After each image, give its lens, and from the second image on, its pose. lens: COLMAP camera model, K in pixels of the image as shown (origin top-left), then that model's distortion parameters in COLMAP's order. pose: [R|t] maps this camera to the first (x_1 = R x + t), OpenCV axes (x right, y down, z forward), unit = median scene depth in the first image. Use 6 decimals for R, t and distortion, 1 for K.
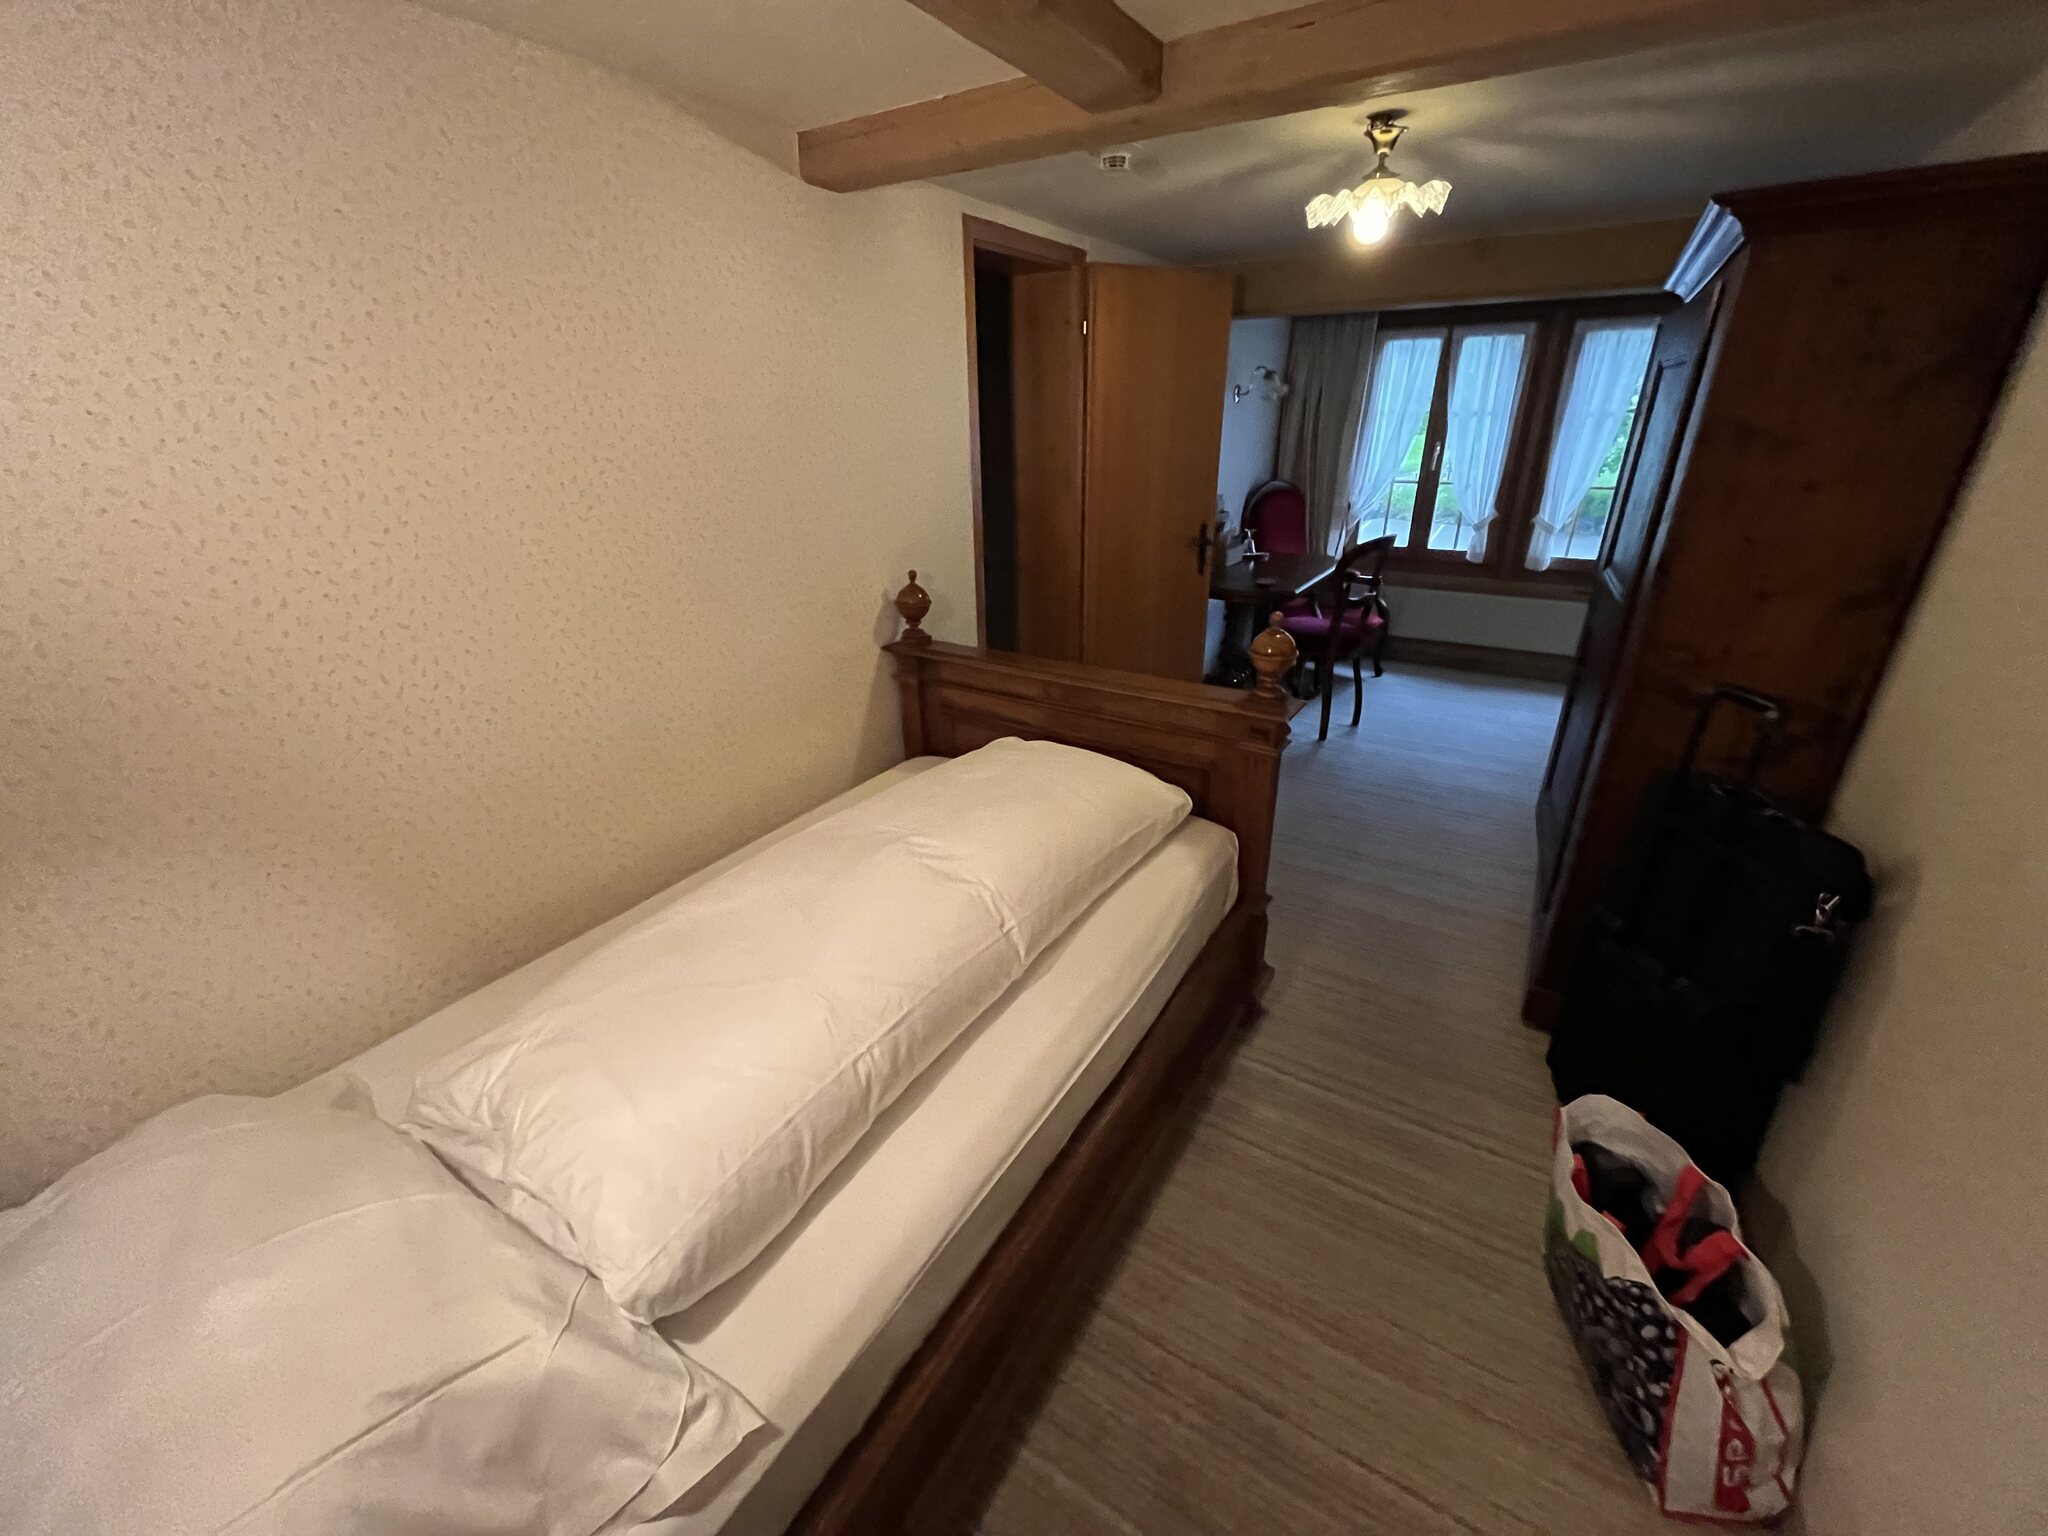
lens RADIAL K [[827.2, 0, 1023.6], [0, 827.2, 769.9], [0, 0, 1]] dist [-0.000710, -0.000074]
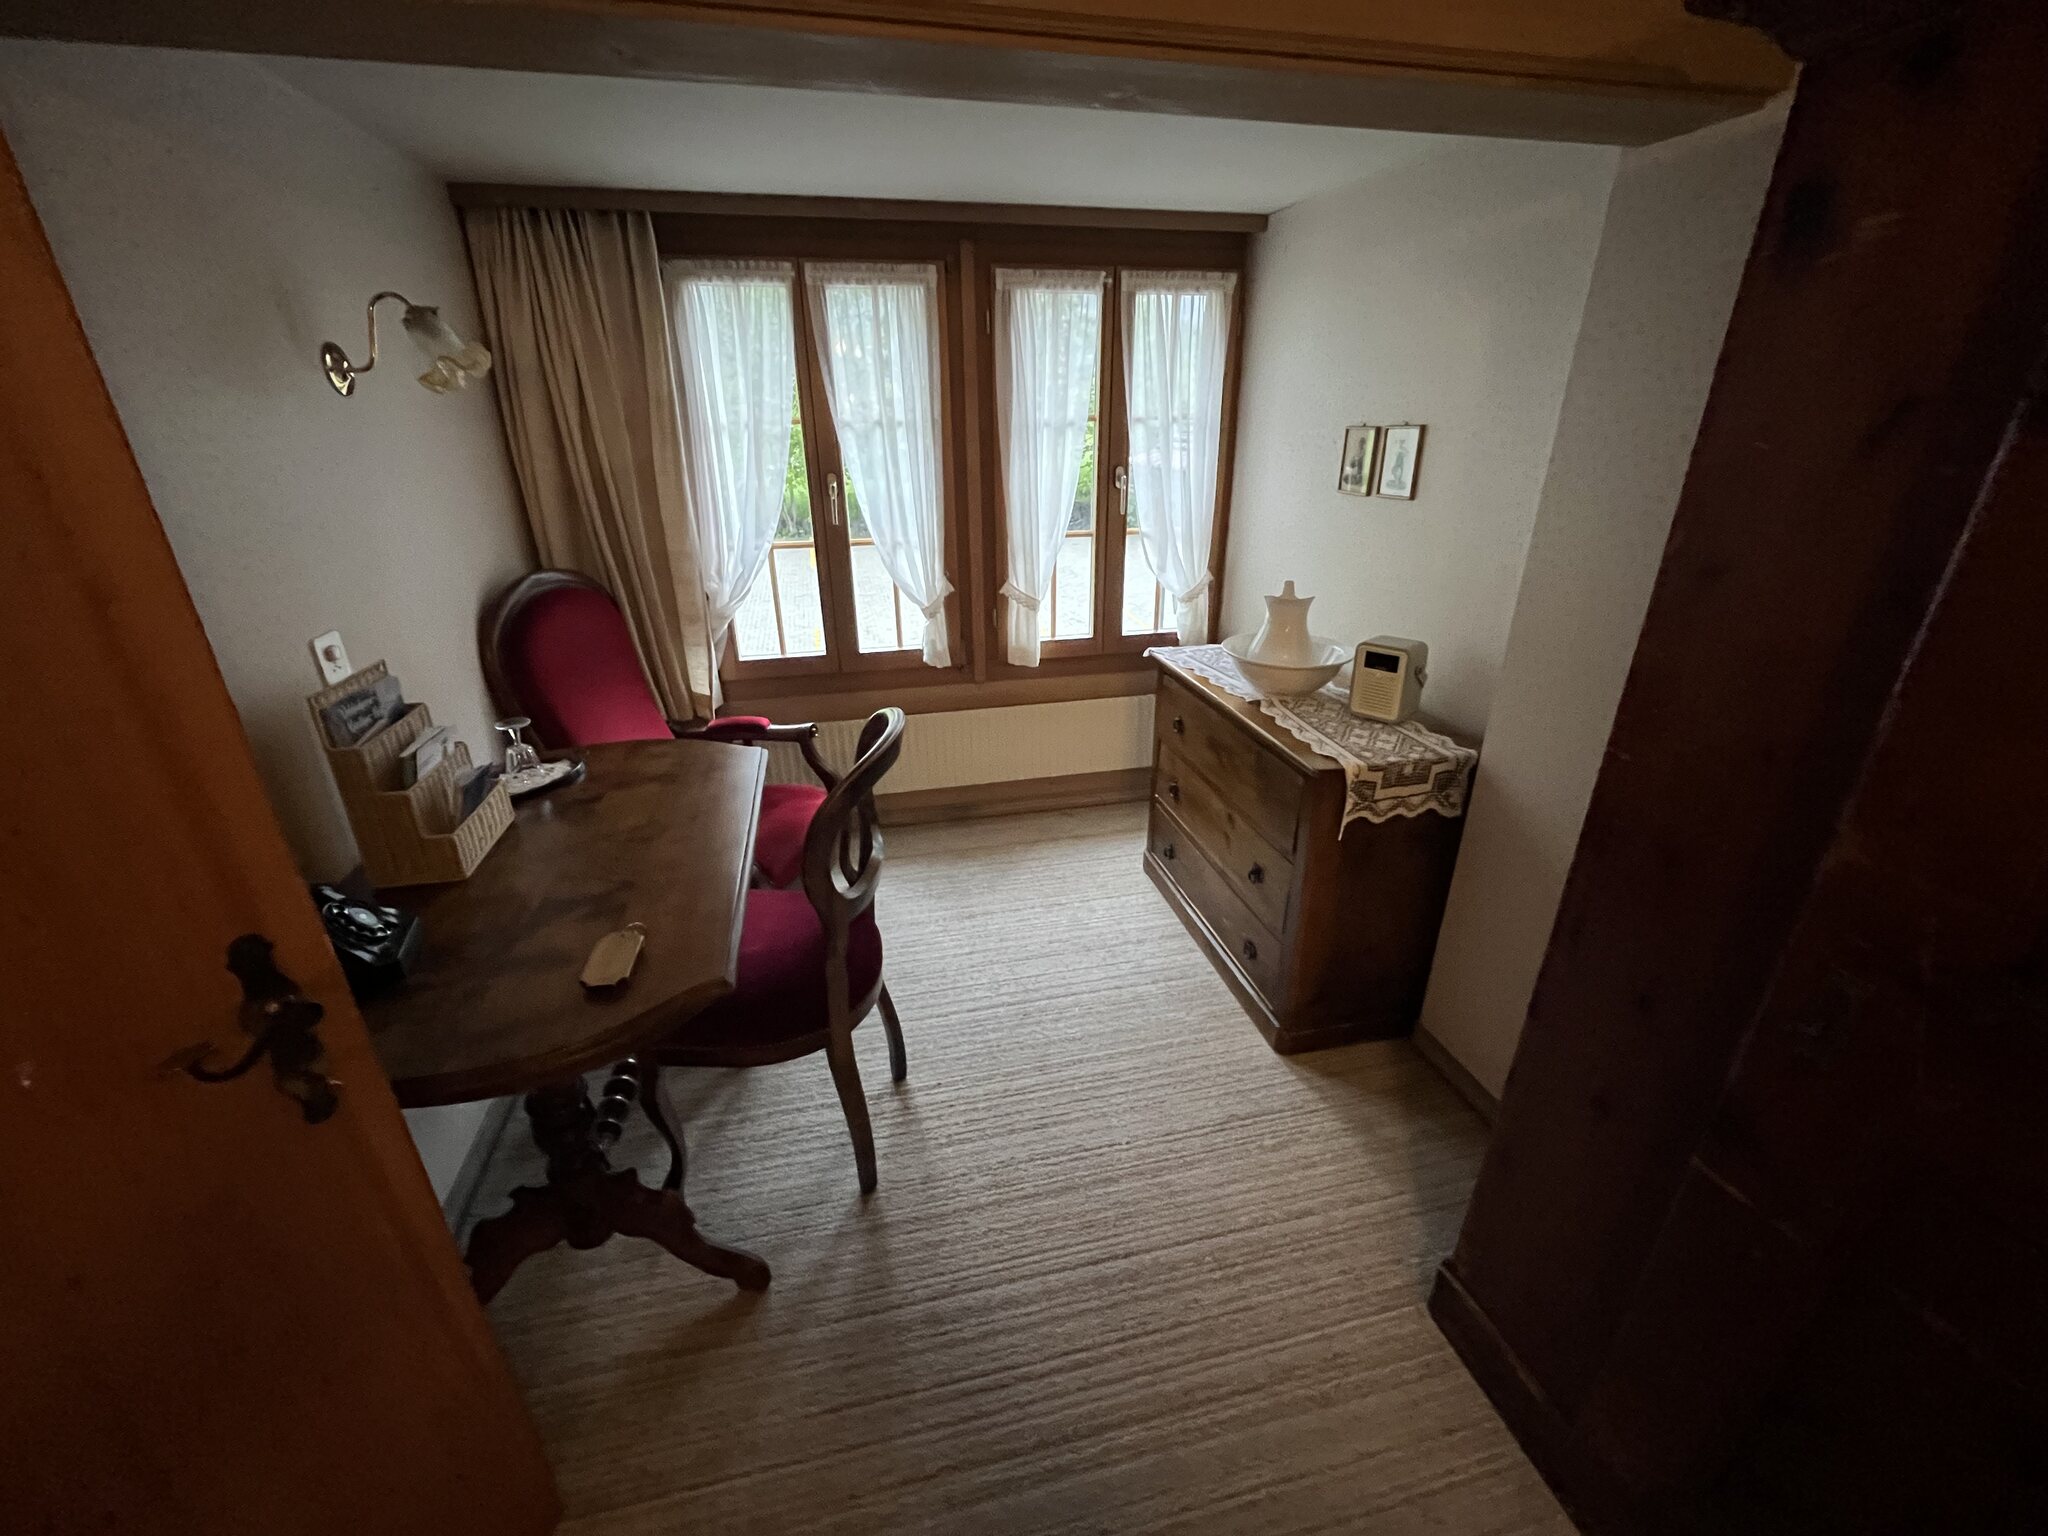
lens RADIAL K [[827.2, 0, 1025.1], [0, 827.2, 770.1], [0, 0, 1]] dist [-0.000710, -0.000074]
pose [[0.699929, -0.278051, 0.657866, 0.174024], [0.283526, 0.953590, 0.101386, -0.231506], [-0.655525, 0.115559, 0.746280, 0.534144]]
